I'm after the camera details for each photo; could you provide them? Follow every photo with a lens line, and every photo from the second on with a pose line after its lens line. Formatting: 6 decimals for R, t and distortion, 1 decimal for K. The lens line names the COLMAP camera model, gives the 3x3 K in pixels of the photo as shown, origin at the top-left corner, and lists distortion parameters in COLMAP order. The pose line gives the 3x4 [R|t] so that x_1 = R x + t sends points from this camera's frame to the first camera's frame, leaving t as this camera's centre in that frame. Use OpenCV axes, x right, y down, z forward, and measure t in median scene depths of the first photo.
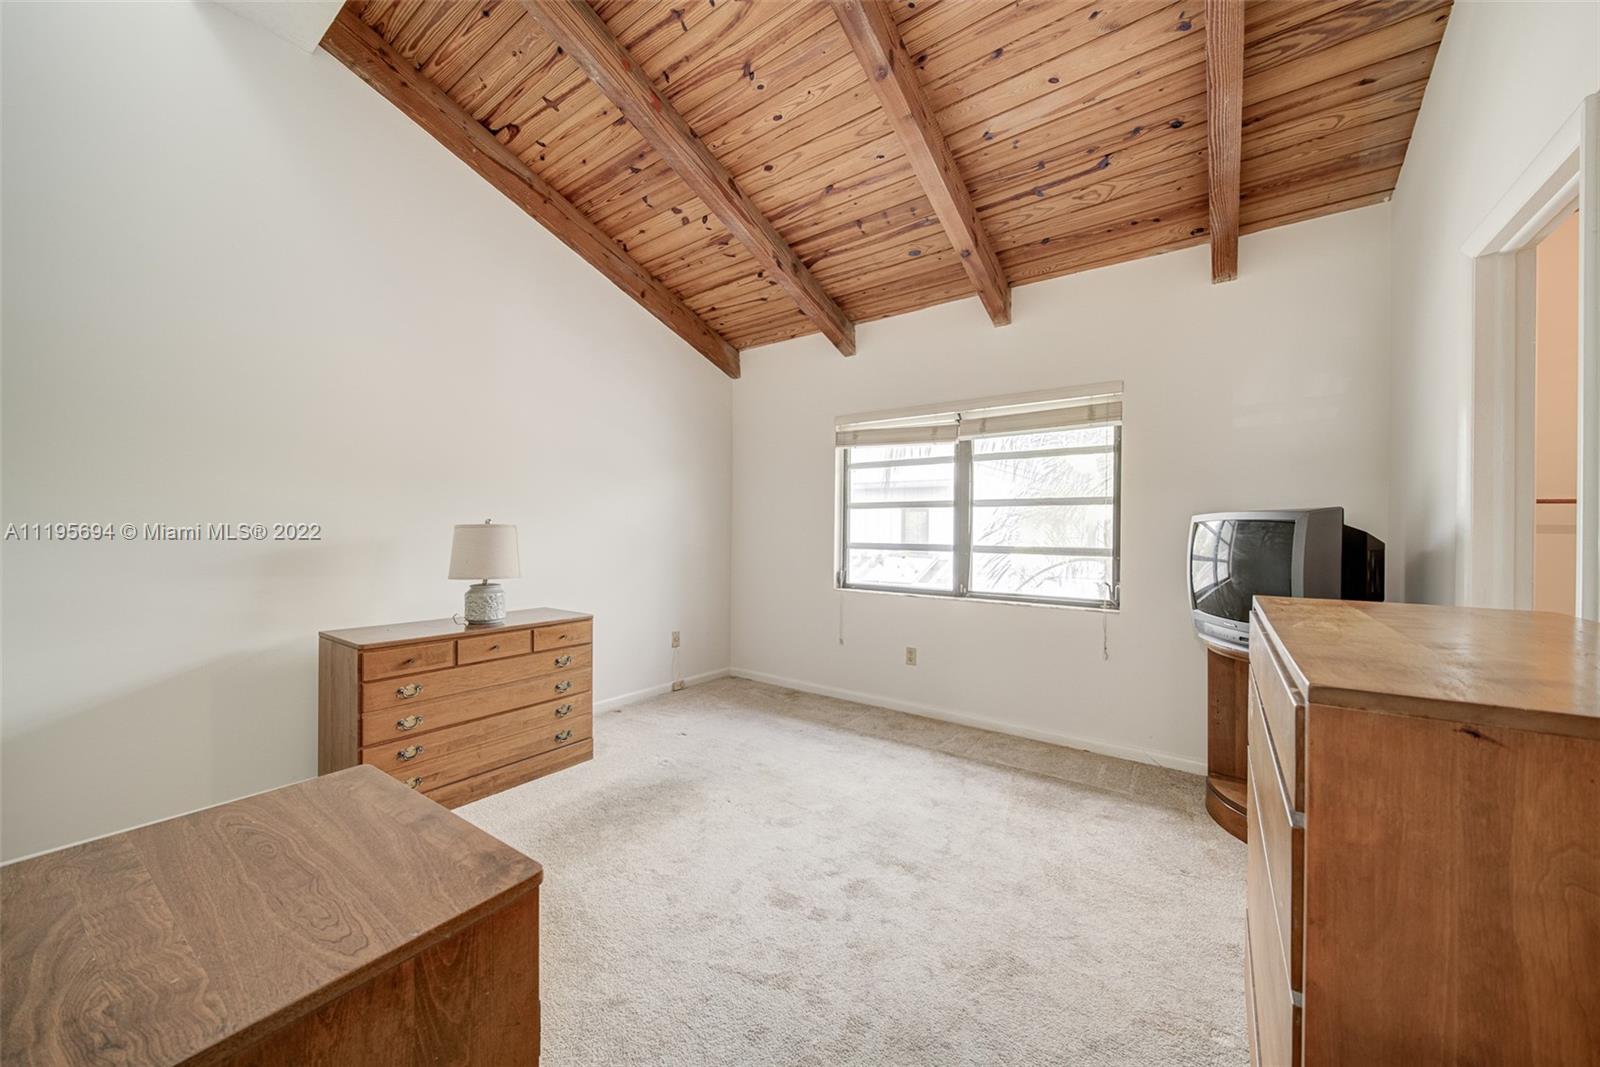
lens RADIAL K [[573.4, 0, 803.4], [0, 573.4, 539.5], [0, 0, 1]] dist [-0.000913, -0.001016]
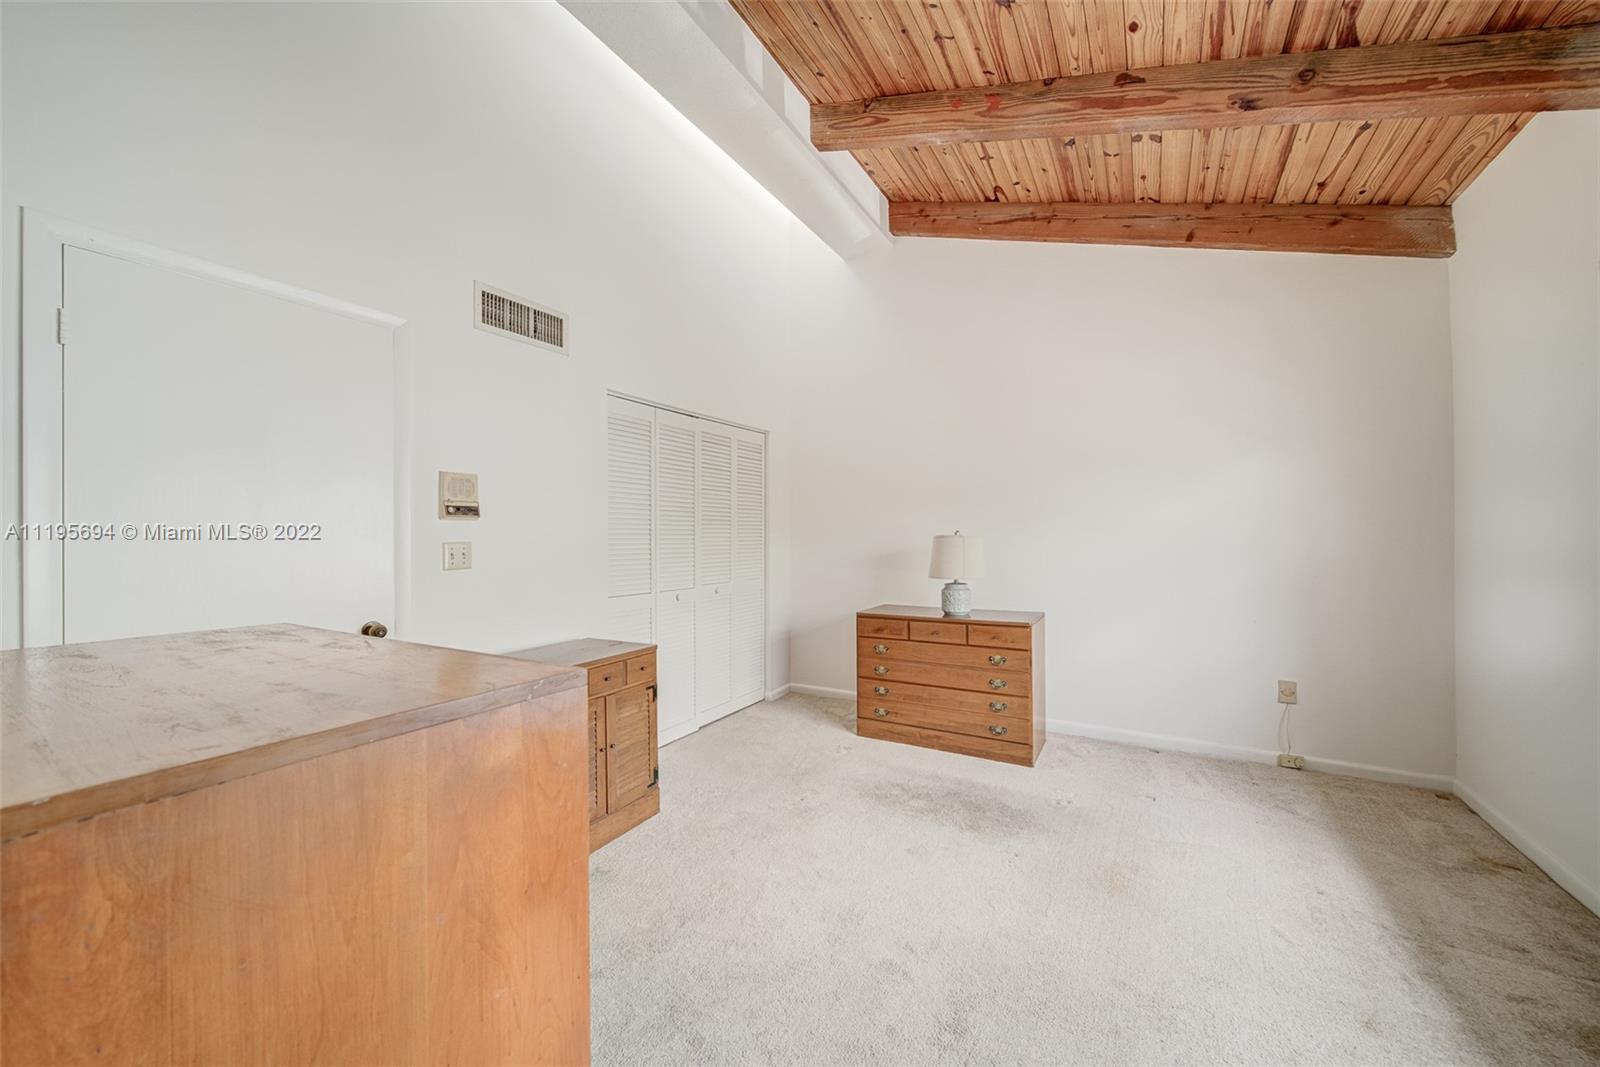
lens RADIAL K [[573.4, 0, 802.7], [0, 573.4, 536.2], [0, 0, 1]] dist [-0.000913, -0.001016]
pose [[0.066238, -0.014458, -0.997699, 0.599435], [0.002903, 0.999894, -0.014297, -0.006794], [0.997800, -0.001949, 0.066272, 0.529976]]
